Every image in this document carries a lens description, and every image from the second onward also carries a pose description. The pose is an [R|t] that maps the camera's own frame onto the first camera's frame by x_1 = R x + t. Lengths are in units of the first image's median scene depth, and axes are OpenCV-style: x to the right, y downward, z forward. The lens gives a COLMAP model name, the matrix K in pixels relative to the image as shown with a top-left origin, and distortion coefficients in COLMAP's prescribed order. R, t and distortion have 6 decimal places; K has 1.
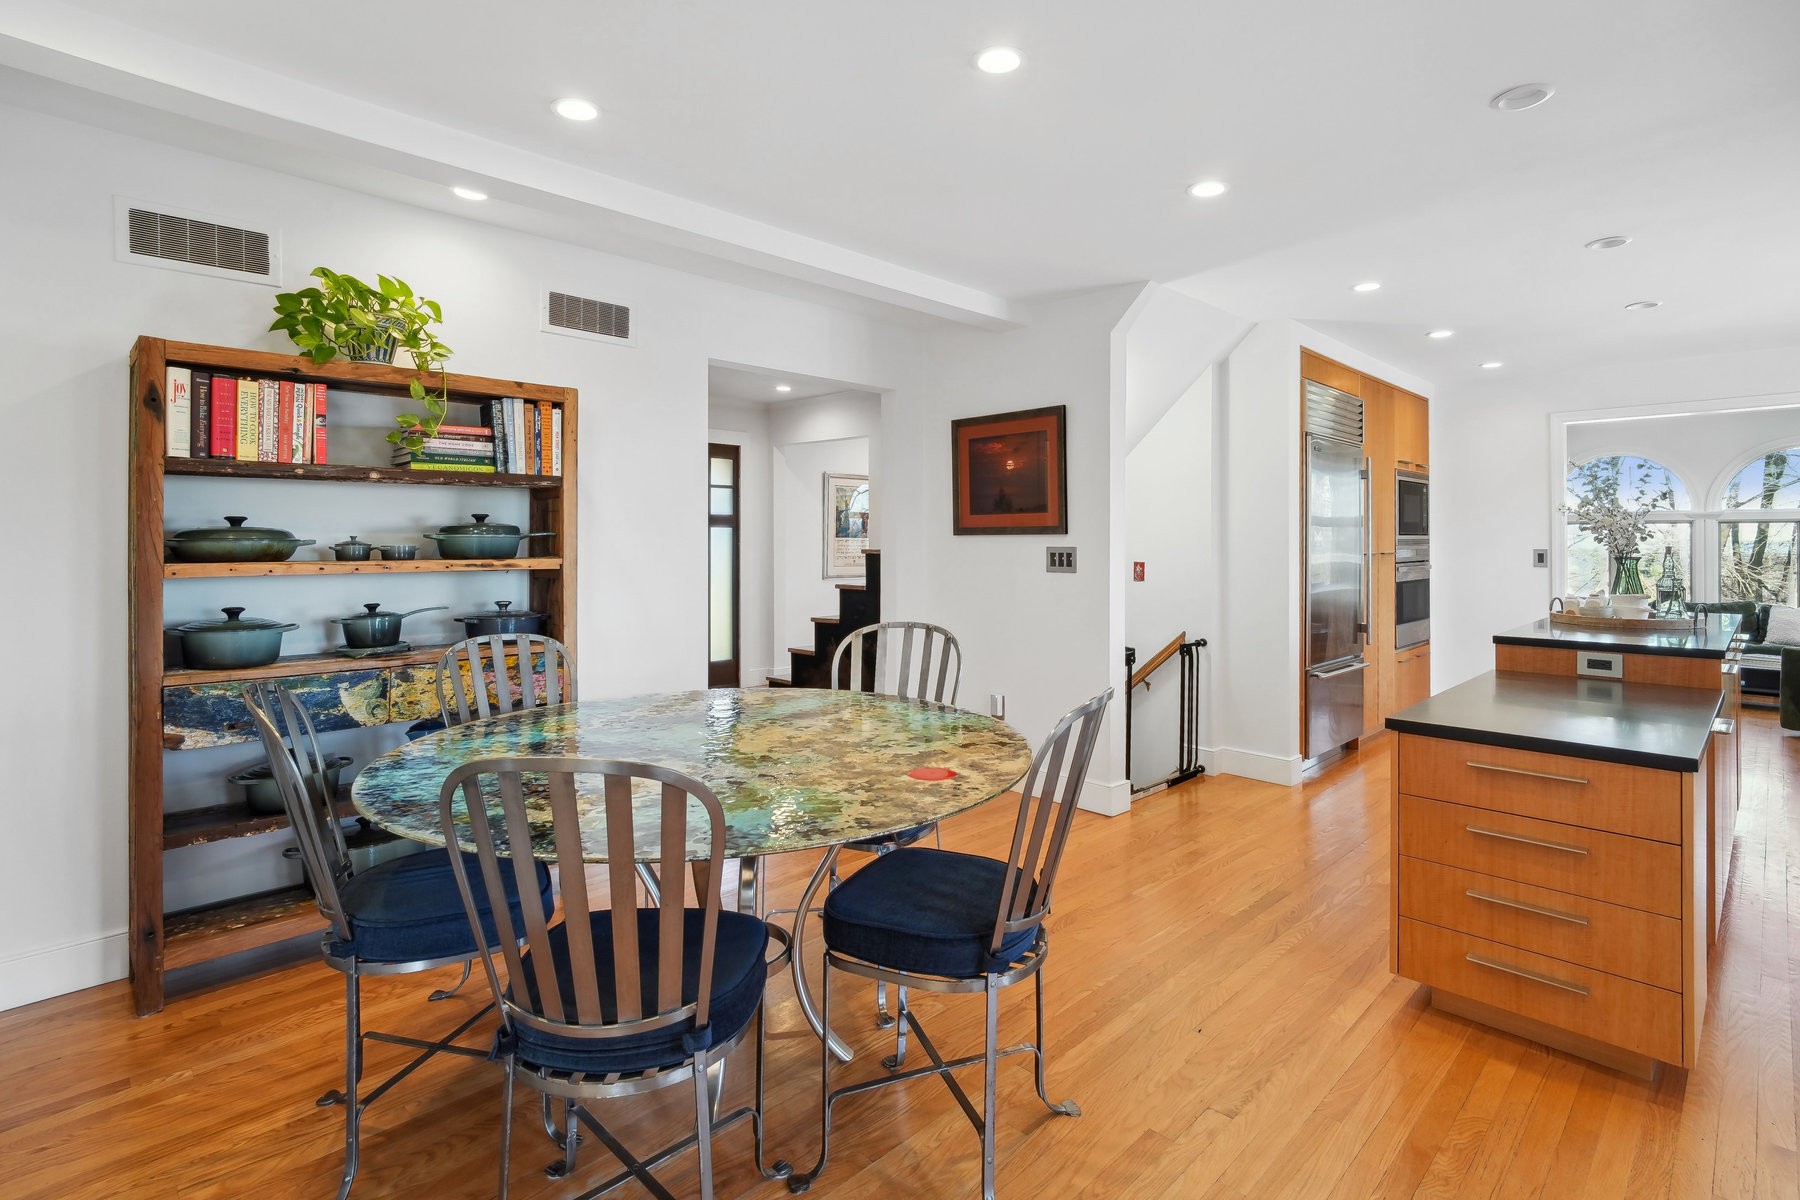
lens RADIAL K [[861.7, 0, 897.3], [0, 861.7, 548.5], [0, 0, 1]] dist [-0.010890, 0.000018]
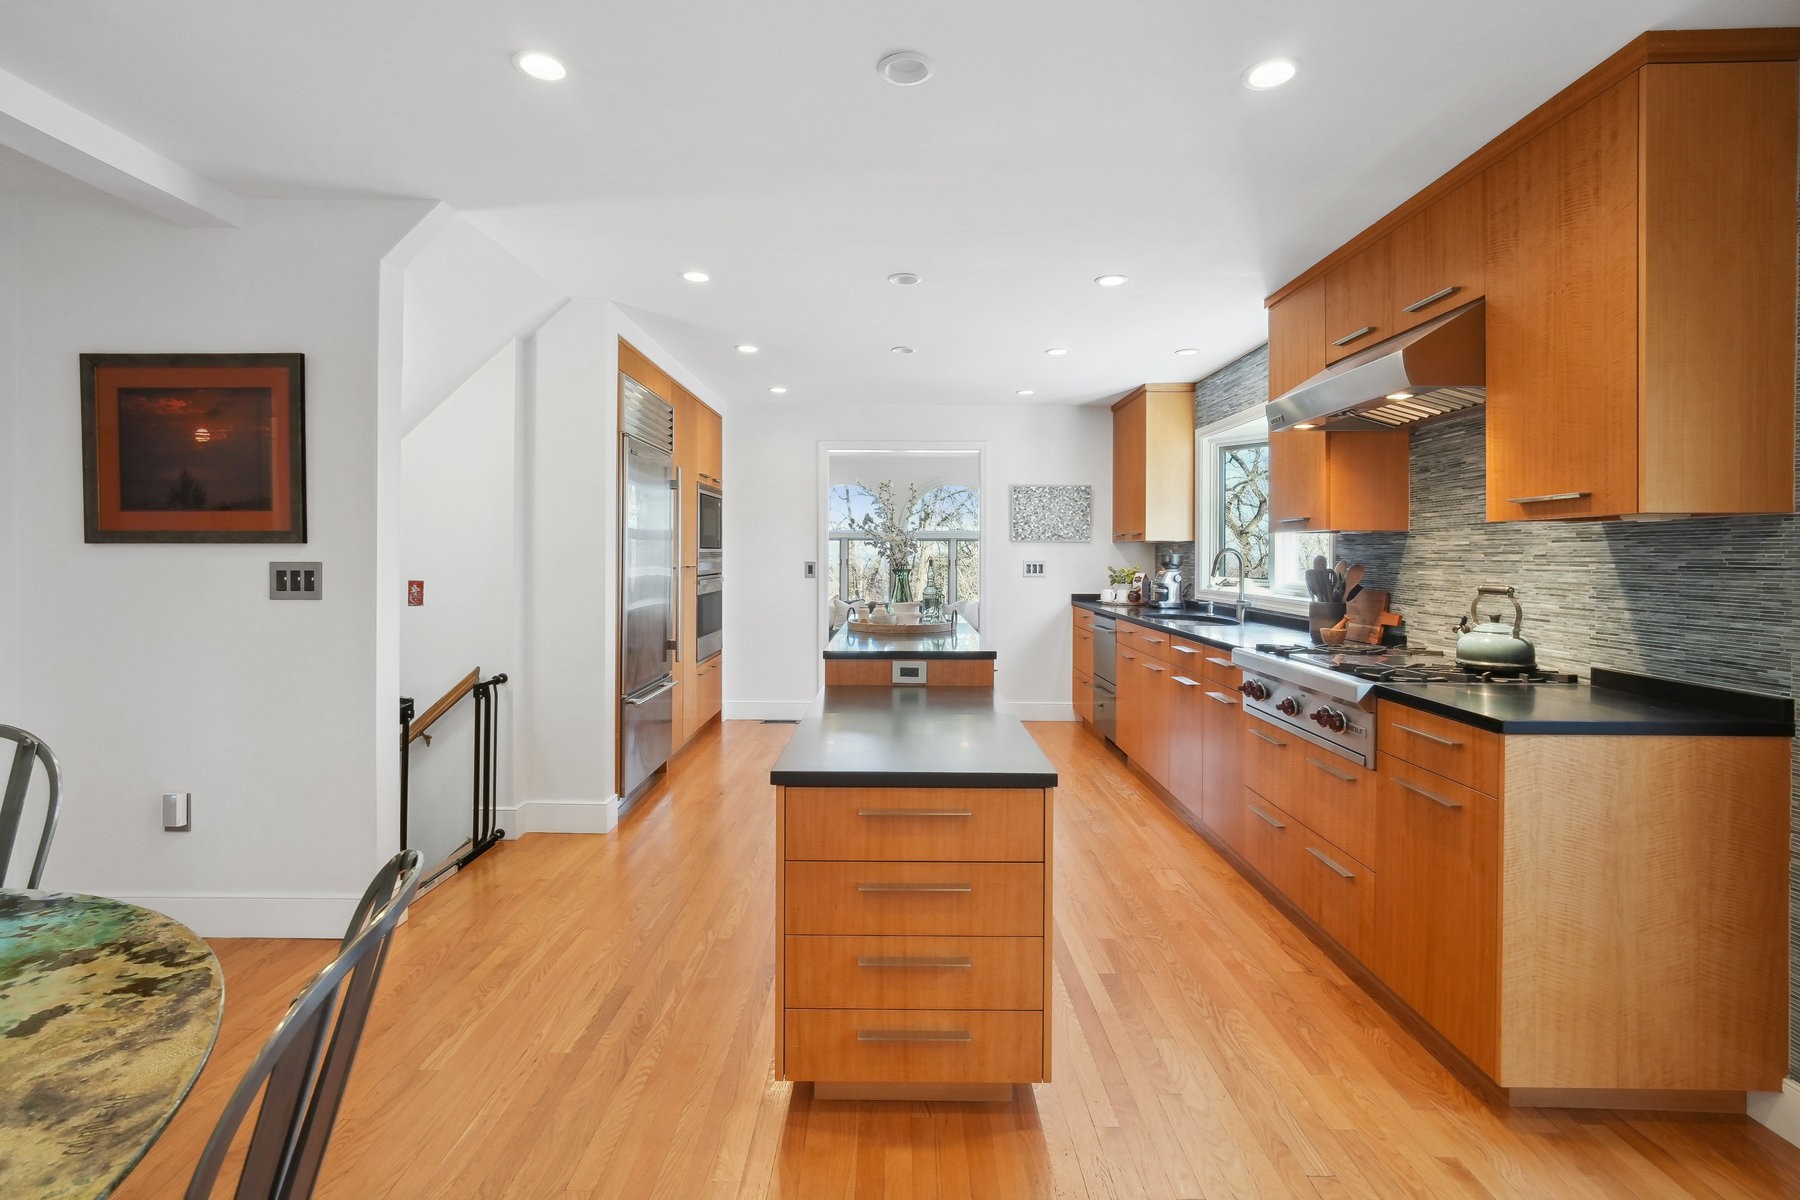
lens RADIAL K [[861.7, 0, 897.3], [0, 861.7, 548.5], [0, 0, 1]] dist [-0.010890, 0.000018]
pose [[0.696838, 0.006783, 0.717196, 0.041358], [0.003900, 0.999905, -0.013246, -0.001938], [-0.717218, 0.012028, 0.696745, 0.215690]]
